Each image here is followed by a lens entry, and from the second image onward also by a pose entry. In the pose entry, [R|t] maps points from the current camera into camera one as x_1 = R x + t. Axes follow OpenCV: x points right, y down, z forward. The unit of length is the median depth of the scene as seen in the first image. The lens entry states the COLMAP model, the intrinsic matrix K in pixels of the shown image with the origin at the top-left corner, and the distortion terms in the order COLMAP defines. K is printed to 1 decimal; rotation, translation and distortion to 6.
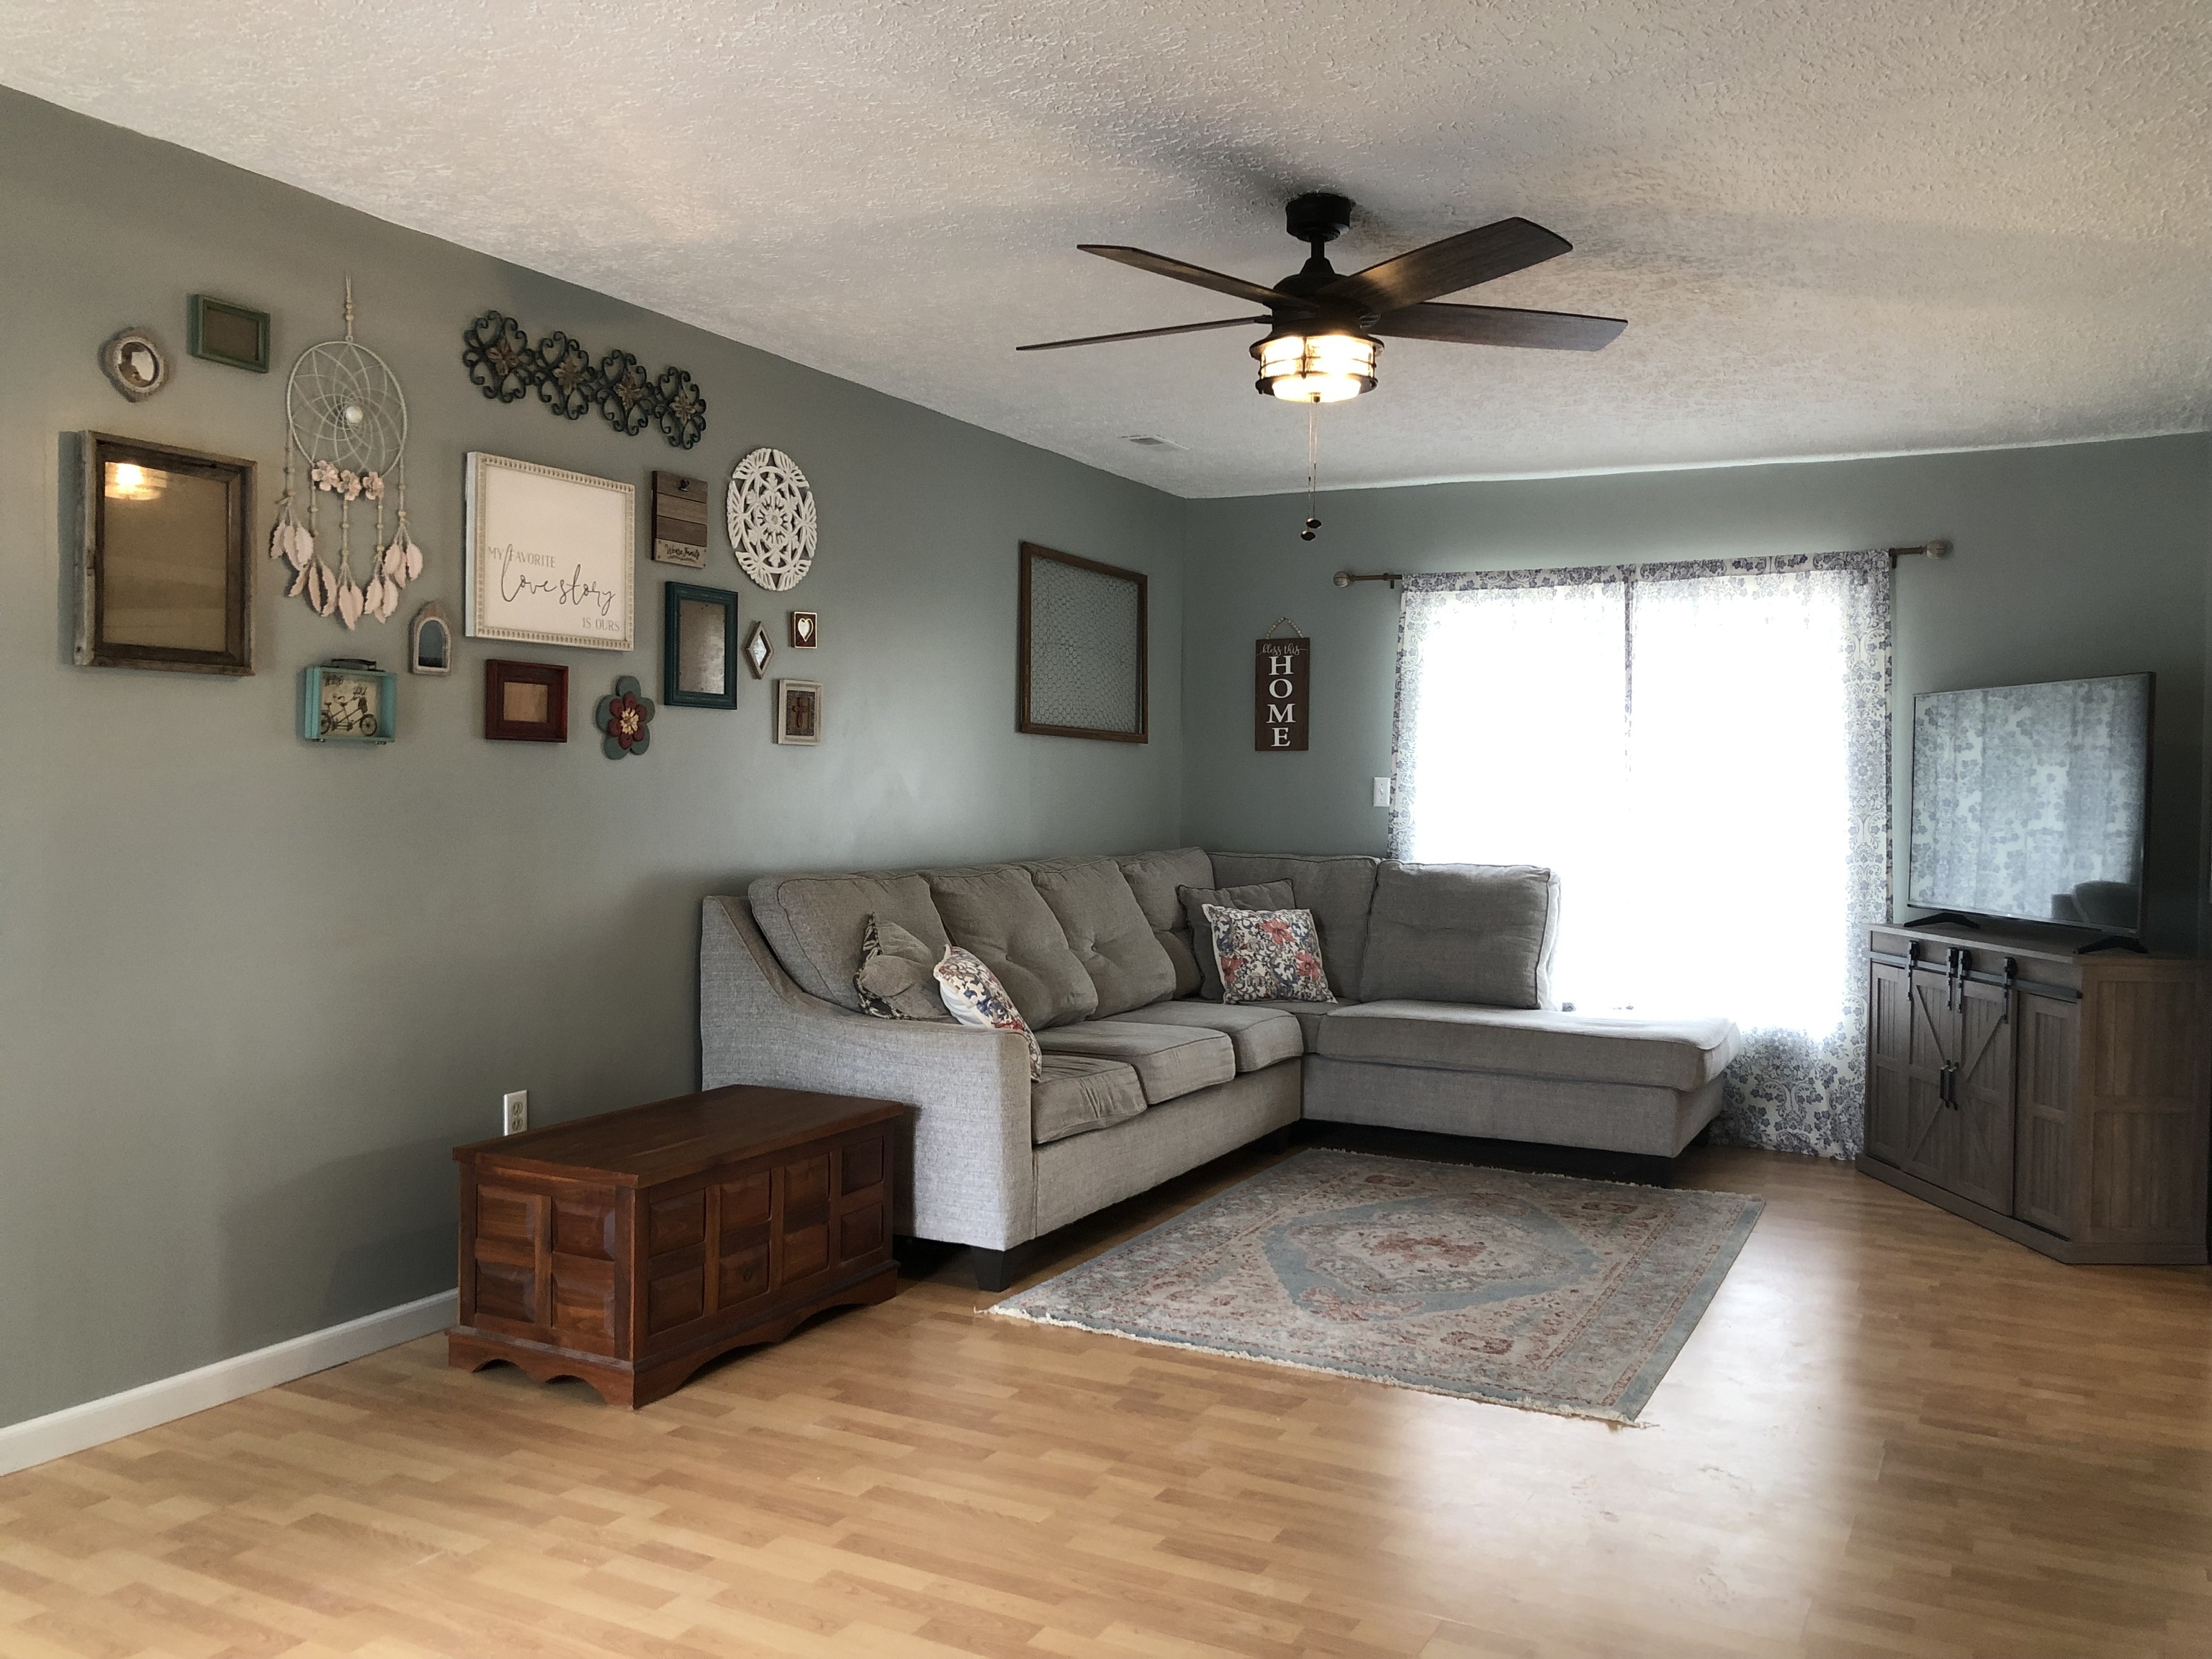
lens RADIAL K [[1835.9, 0, 1106.0], [0, 1835.9, 829.5], [0, 0, 1]] dist [0.003347, 0.009897]
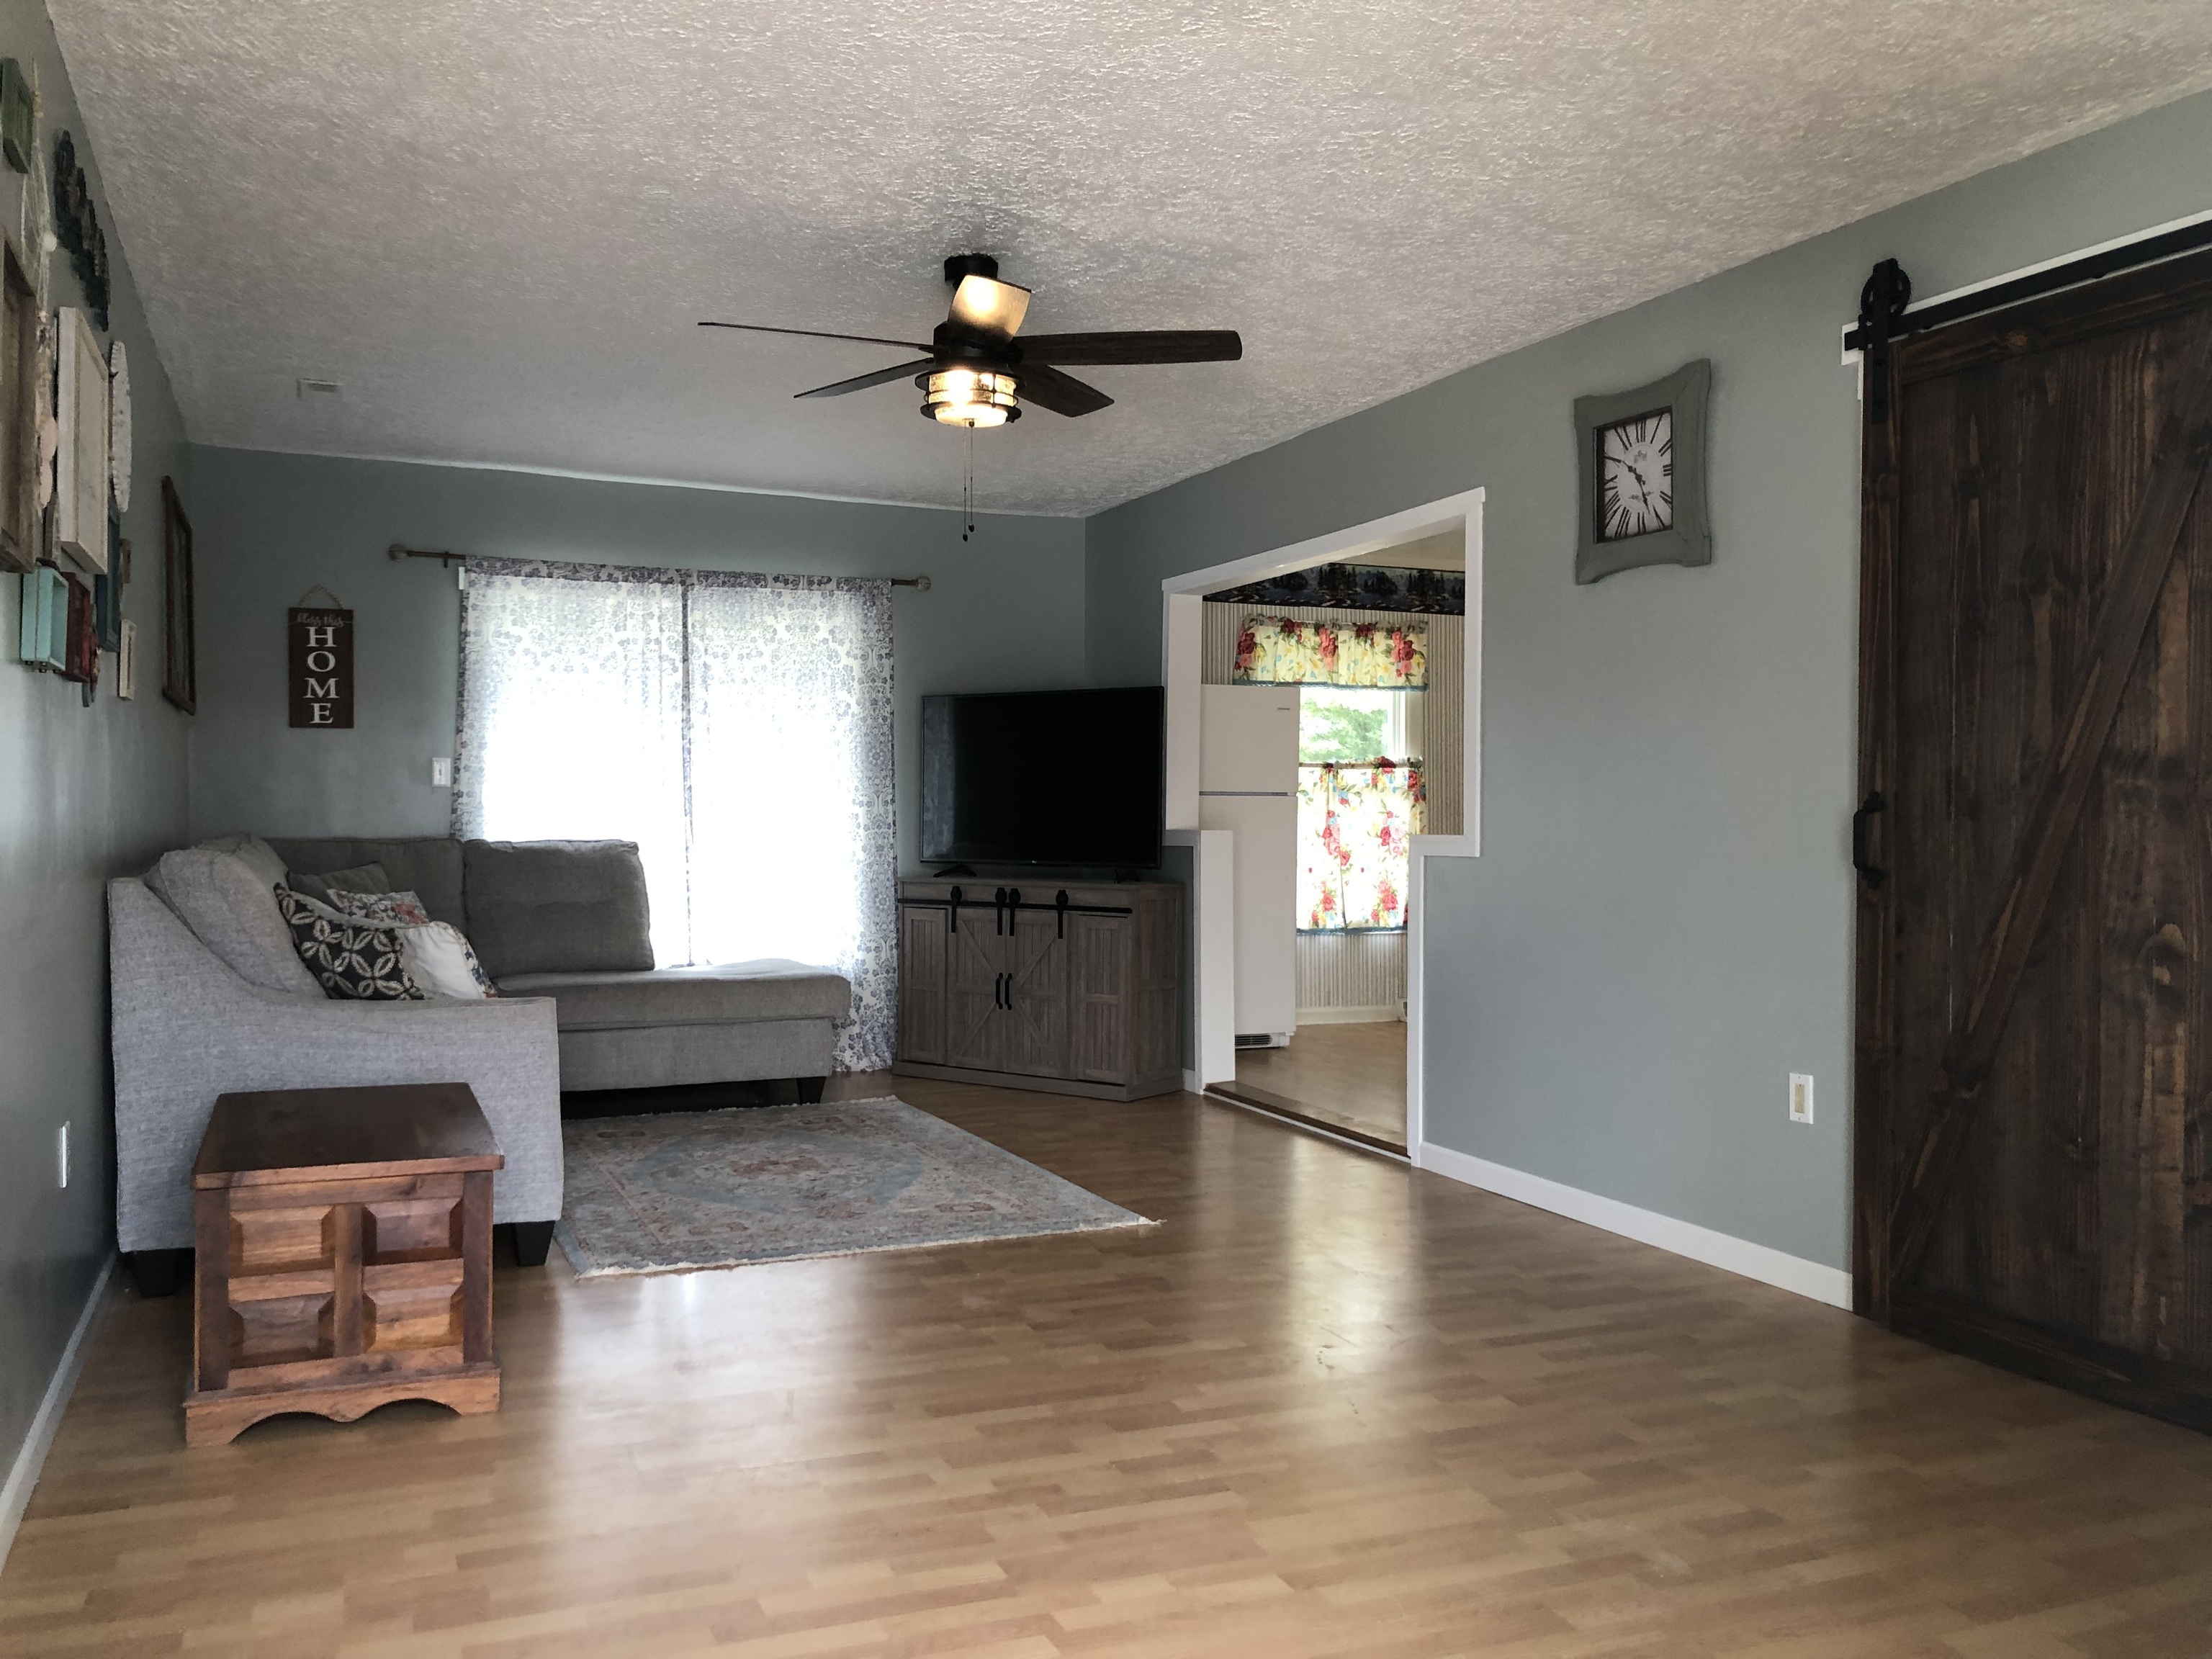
lens RADIAL K [[1811.8, 0, 1106.0], [0, 1811.8, 829.5], [0, 0, 1]] dist [0.184313, -0.191659]
pose [[0.642713, -0.018601, 0.765881, -0.421004], [0.021527, 0.999749, 0.006216, 0.013368], [-0.765804, 0.012492, 0.642952, 0.088563]]
